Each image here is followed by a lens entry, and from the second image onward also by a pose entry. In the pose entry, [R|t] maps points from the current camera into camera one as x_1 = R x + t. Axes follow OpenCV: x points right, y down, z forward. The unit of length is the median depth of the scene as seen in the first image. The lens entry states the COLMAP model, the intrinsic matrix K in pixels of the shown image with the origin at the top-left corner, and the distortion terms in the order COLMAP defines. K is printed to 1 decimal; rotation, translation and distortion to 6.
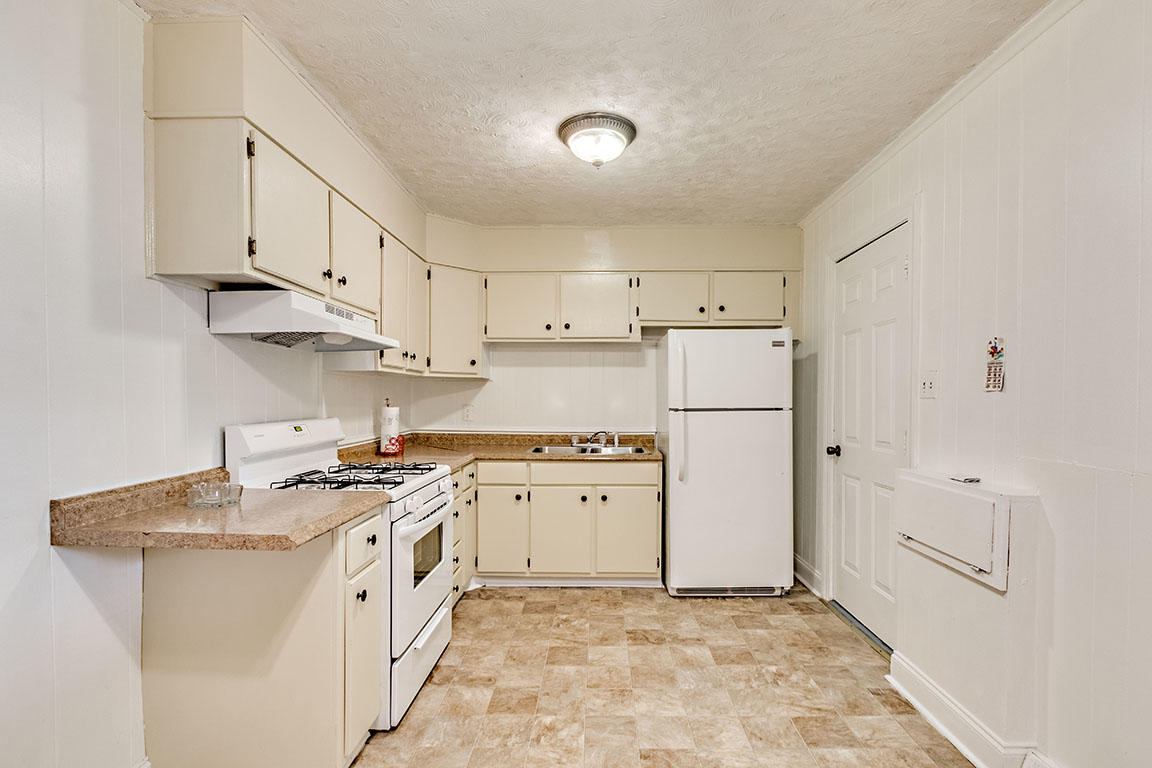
lens RADIAL K [[553.2, 0, 590.7], [0, 553.2, 403.0], [0, 0, 1]] dist [0.012896, -0.003535]
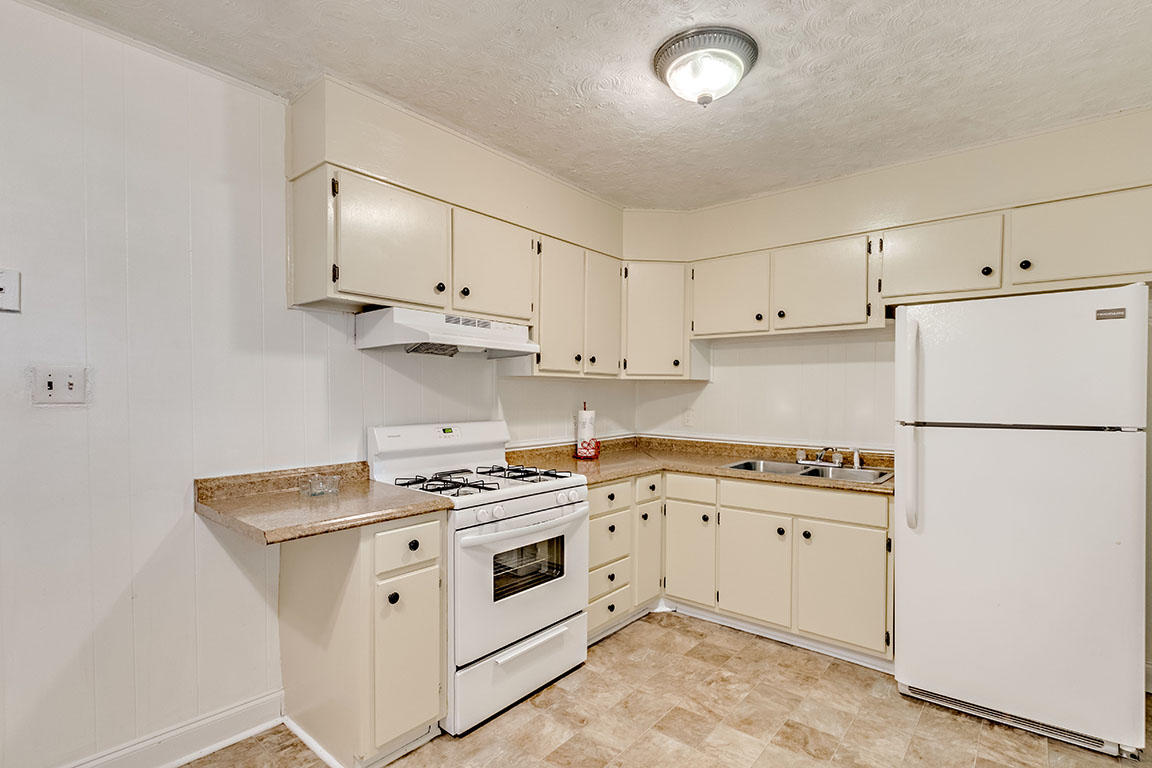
lens RADIAL K [[553.2, 0, 593.4], [0, 553.2, 404.1], [0, 0, 1]] dist [0.012896, -0.003535]
pose [[0.788159, 0.013732, -0.615318, 0.275476], [-0.010758, 0.999906, 0.008534, -0.013711], [0.615377, -0.000107, 0.788233, 0.225828]]
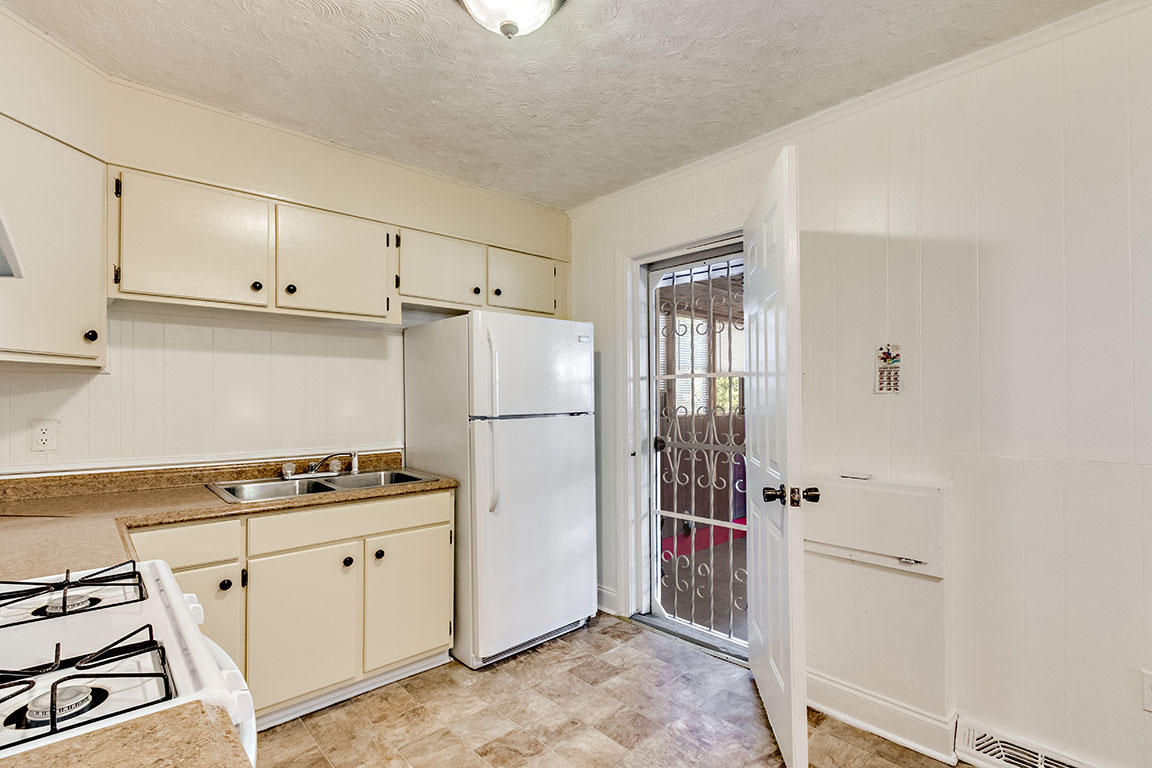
lens RADIAL K [[553.2, 0, 581.2], [0, 553.2, 390.2], [0, 0, 1]] dist [0.012896, -0.003535]
pose [[0.723454, 0.003245, 0.690364, -0.274039], [0.014083, 0.999711, -0.019457, -0.008693], [-0.690228, 0.023799, 0.723200, 0.370780]]
